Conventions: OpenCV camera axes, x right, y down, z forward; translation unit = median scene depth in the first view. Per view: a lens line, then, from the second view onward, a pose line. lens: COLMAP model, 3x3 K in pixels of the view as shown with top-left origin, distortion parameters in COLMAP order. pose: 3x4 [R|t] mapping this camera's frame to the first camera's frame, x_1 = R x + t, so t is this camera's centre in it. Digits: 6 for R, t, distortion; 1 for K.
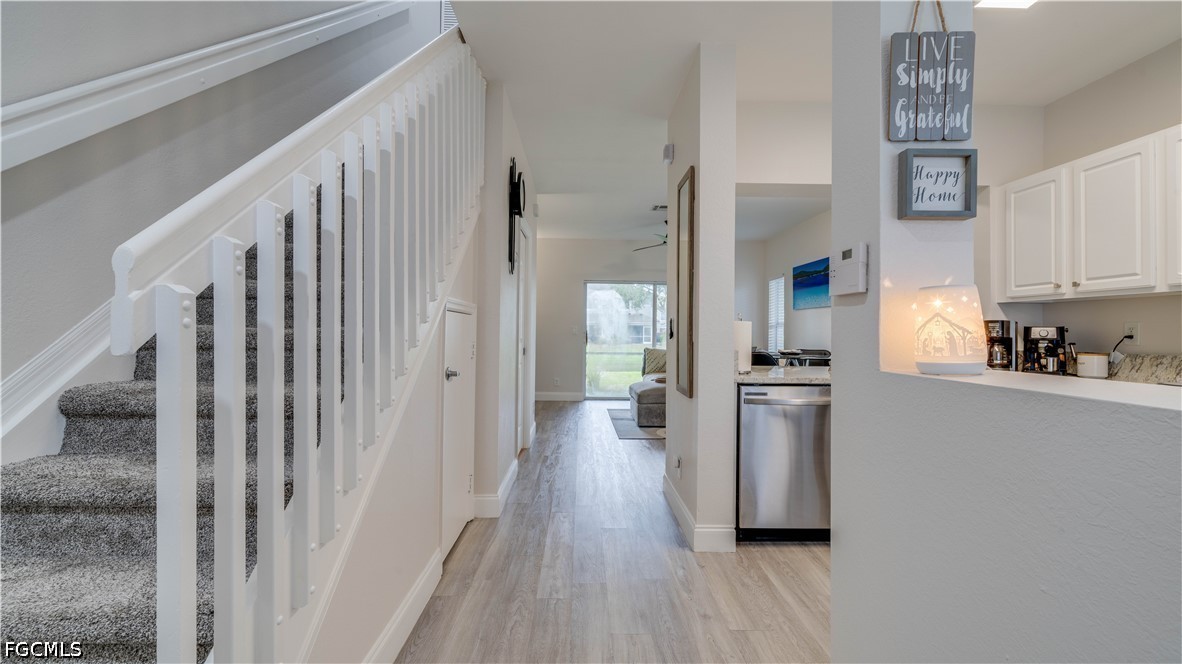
lens RADIAL K [[525.0, 0, 589.6], [0, 525.0, 327.5], [0, 0, 1]] dist [-0.000366, 0.000882]
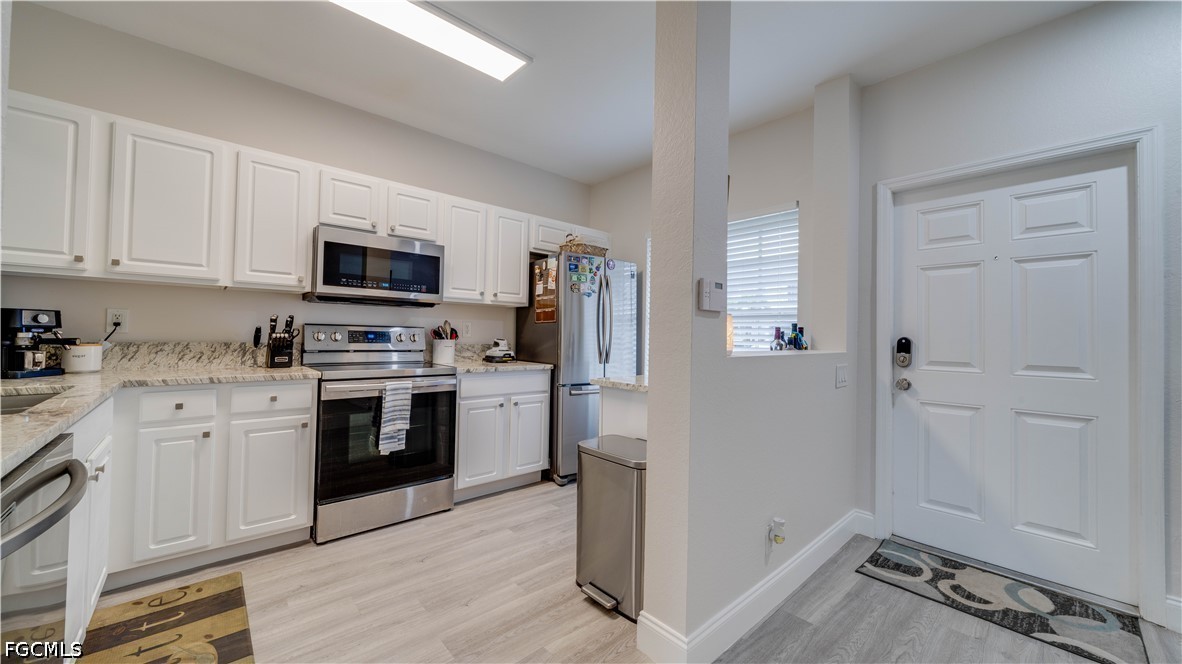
lens RADIAL K [[427.1, 0, 585.6], [0, 427.1, 335.9], [0, 0, 1]] dist [-0.006670, 0.000367]
pose [[-0.649478, -0.026137, 0.759931, -0.085374], [-0.032535, 0.999449, 0.006569, 0.006809], [-0.759684, -0.020458, -0.649971, 0.877845]]
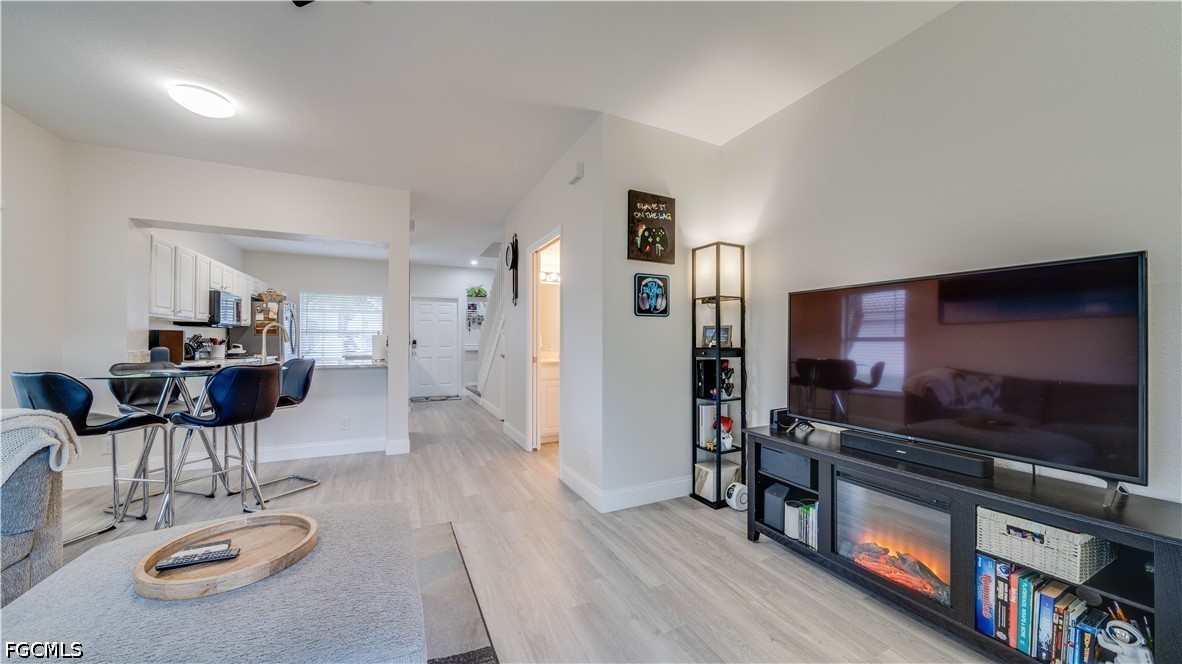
lens RADIAL K [[399.6, 0, 586.9], [0, 399.6, 342.3], [0, 0, 1]] dist [-0.009866, -0.000107]
pose [[-0.911134, -0.010083, -0.411987, 0.198461], [-0.007143, 0.999937, -0.008674, 0.027588], [0.412048, -0.004961, -0.911149, 2.883298]]
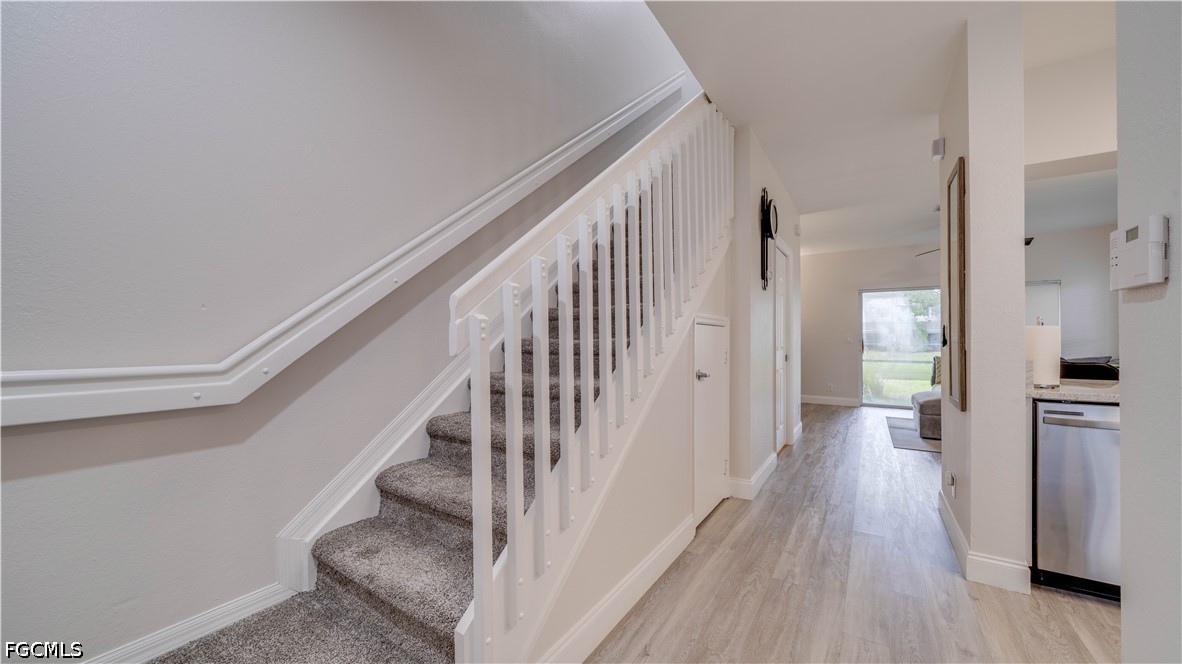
lens RADIAL K [[427.1, 0, 588.3], [0, 427.1, 339.6], [0, 0, 1]] dist [-0.006670, 0.000367]
pose [[0.823338, -0.010305, -0.567457, 0.077440], [0.012690, 0.999919, 0.000253, 0.000876], [0.567409, -0.007410, 0.823403, 0.022266]]
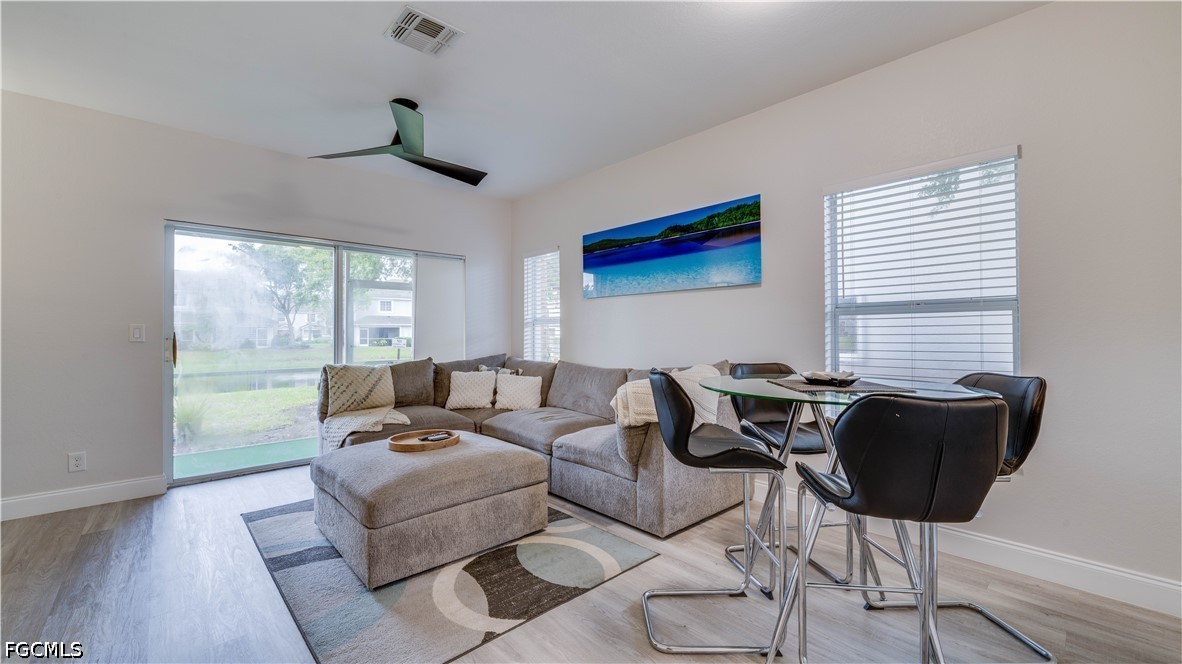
lens RADIAL K [[464.8, 0, 585.5], [0, 464.8, 329.9], [0, 0, 1]] dist [-0.008550, -0.000116]
pose [[0.746275, -0.007776, 0.665593, -0.018203], [0.006310, 0.999969, 0.004607, 0.010901], [-0.665608, 0.000762, 0.746301, 1.446181]]
